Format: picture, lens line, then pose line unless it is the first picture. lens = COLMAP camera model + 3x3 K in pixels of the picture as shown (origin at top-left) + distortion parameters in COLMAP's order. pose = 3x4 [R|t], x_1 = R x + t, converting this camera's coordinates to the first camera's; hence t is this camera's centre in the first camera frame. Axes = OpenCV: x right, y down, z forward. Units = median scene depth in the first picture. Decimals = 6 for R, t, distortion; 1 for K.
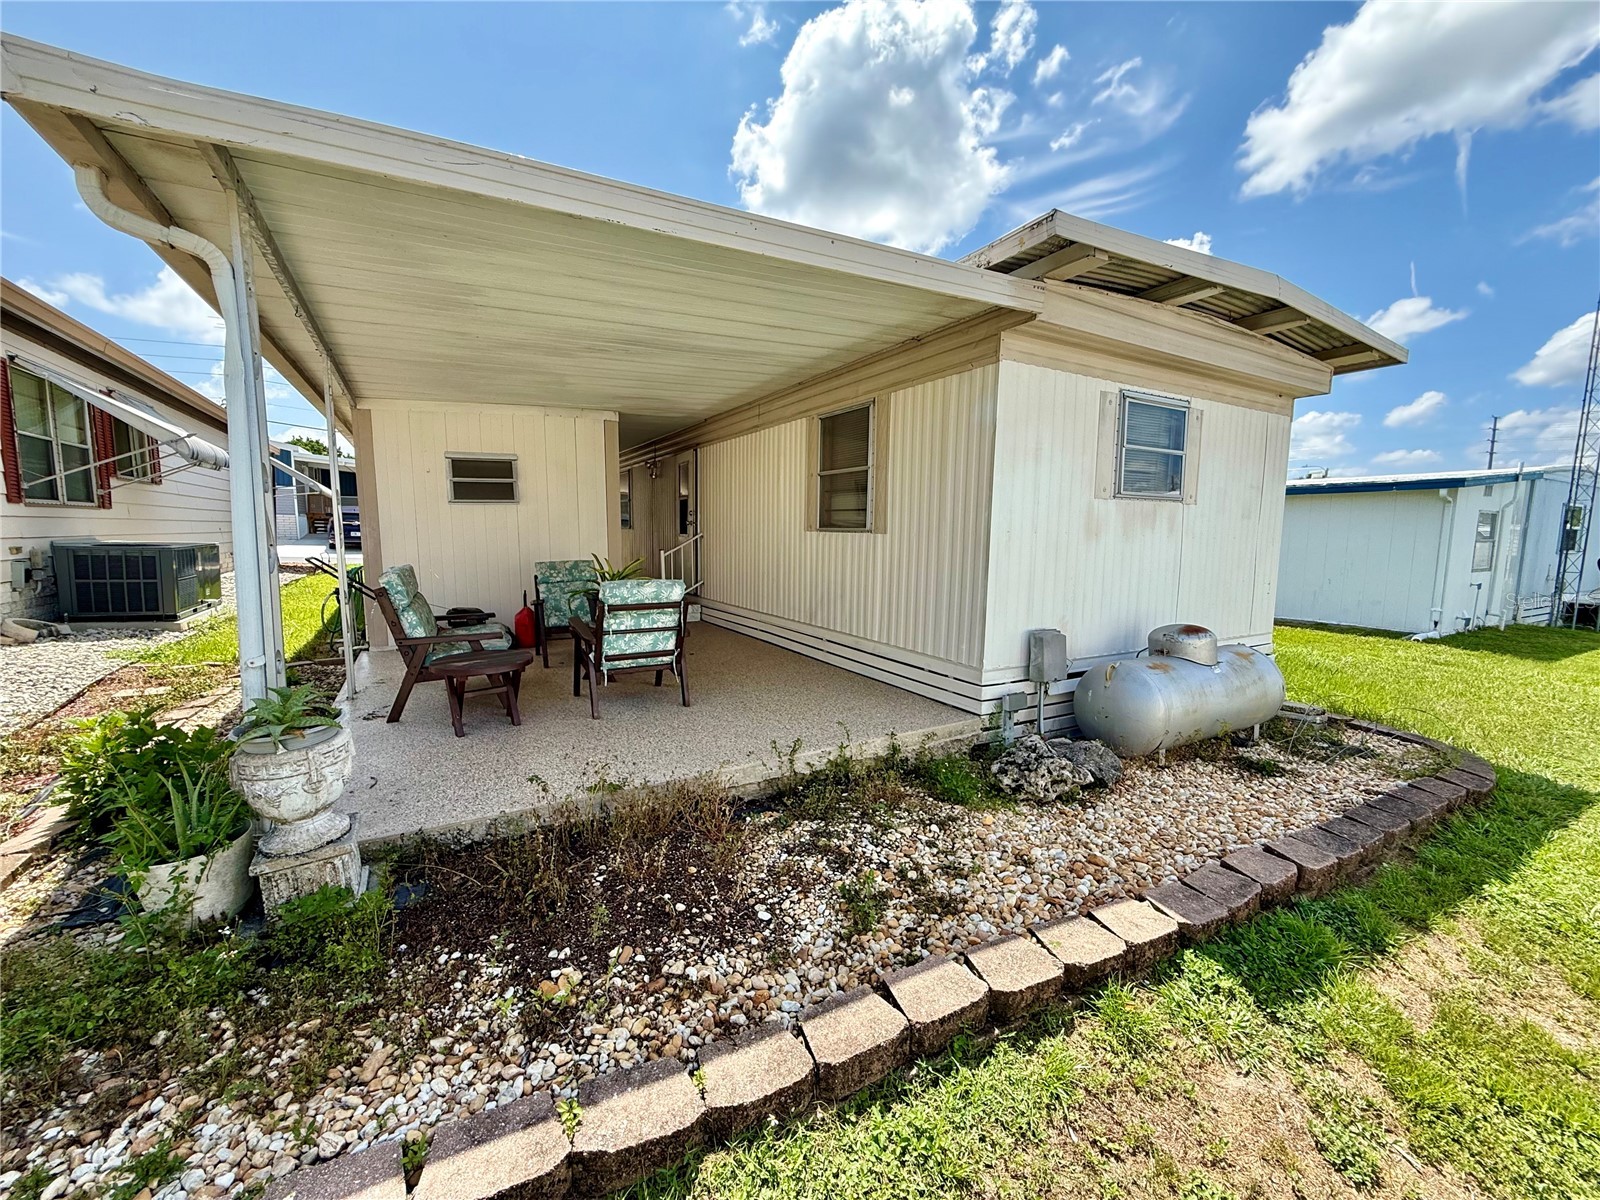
lens RADIAL K [[645.3, 0, 800.0], [0, 645.3, 600.0], [0, 0, 1]] dist [0.001169, 0.000402]
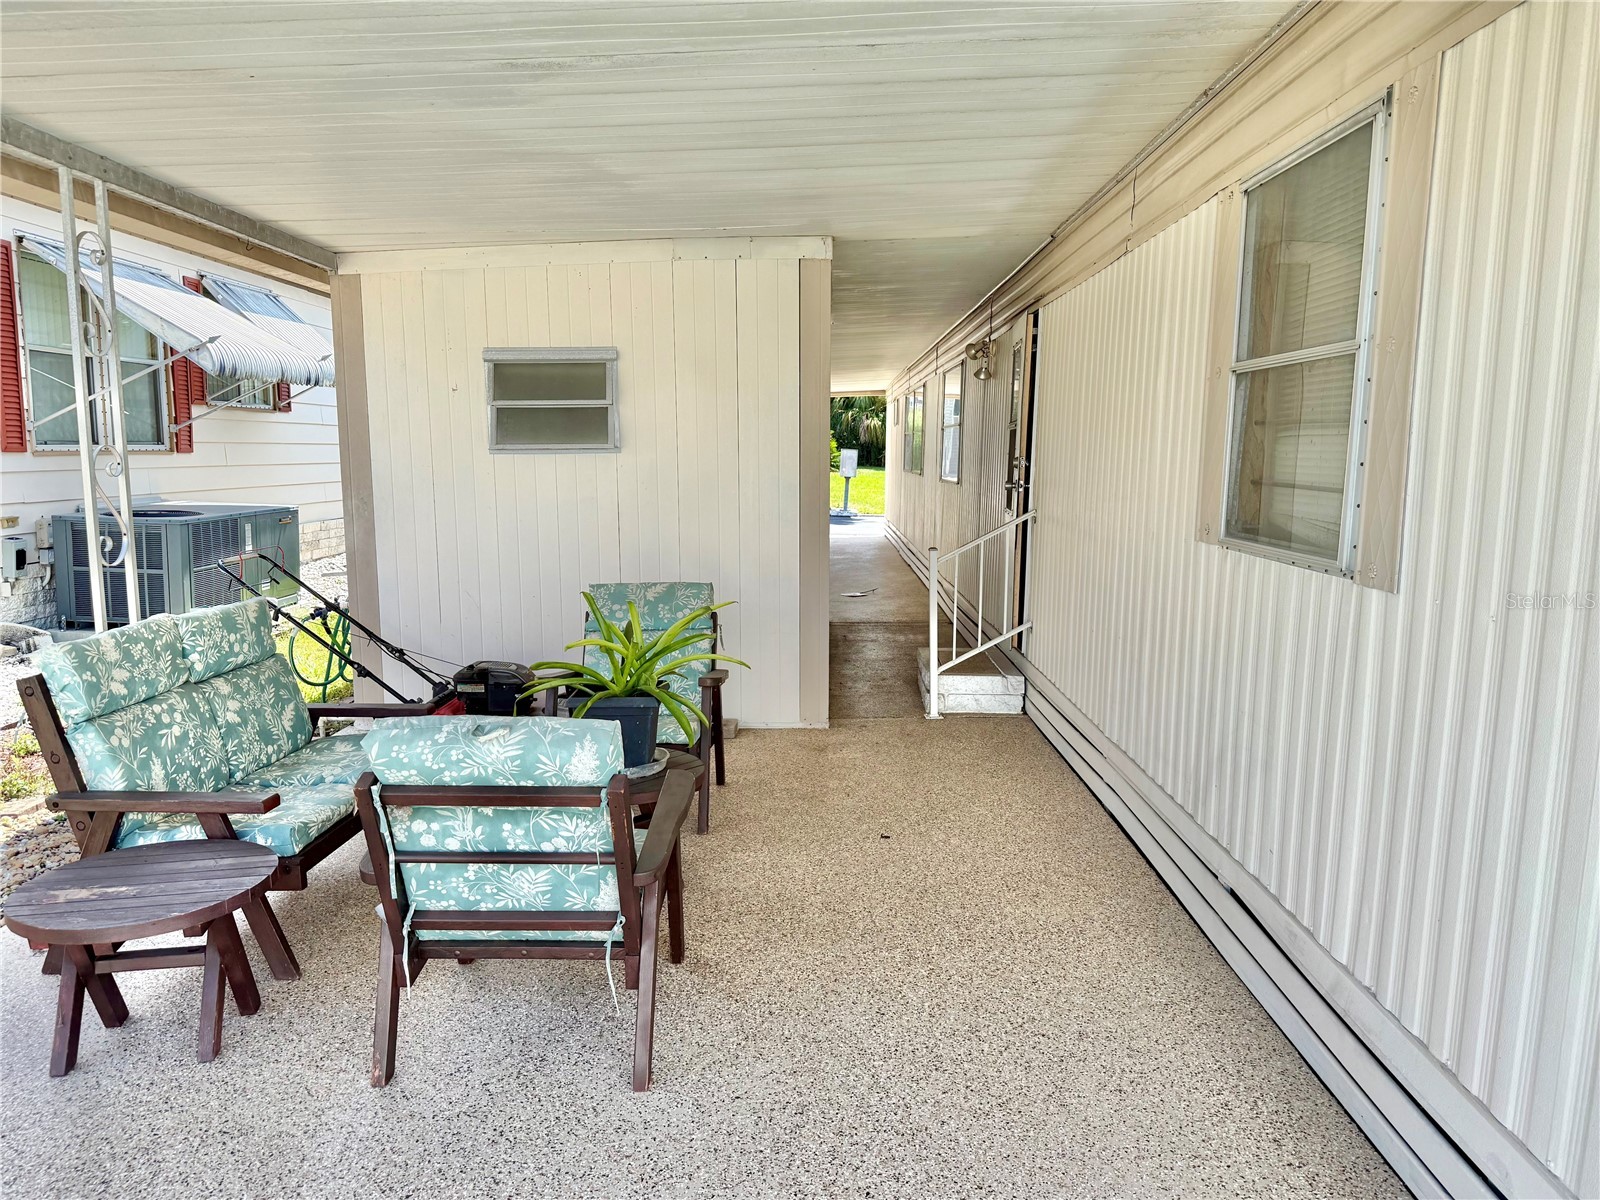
lens RADIAL K [[1149.4, 0, 800.0], [0, 1149.4, 600.0], [0, 0, 1]] dist [0.004542, -0.000905]
pose [[0.859675, 0.065867, -0.506578, 0.132593], [-0.057375, 0.997828, 0.032373, -0.081289], [0.507610, 0.001235, 0.861586, 0.371033]]
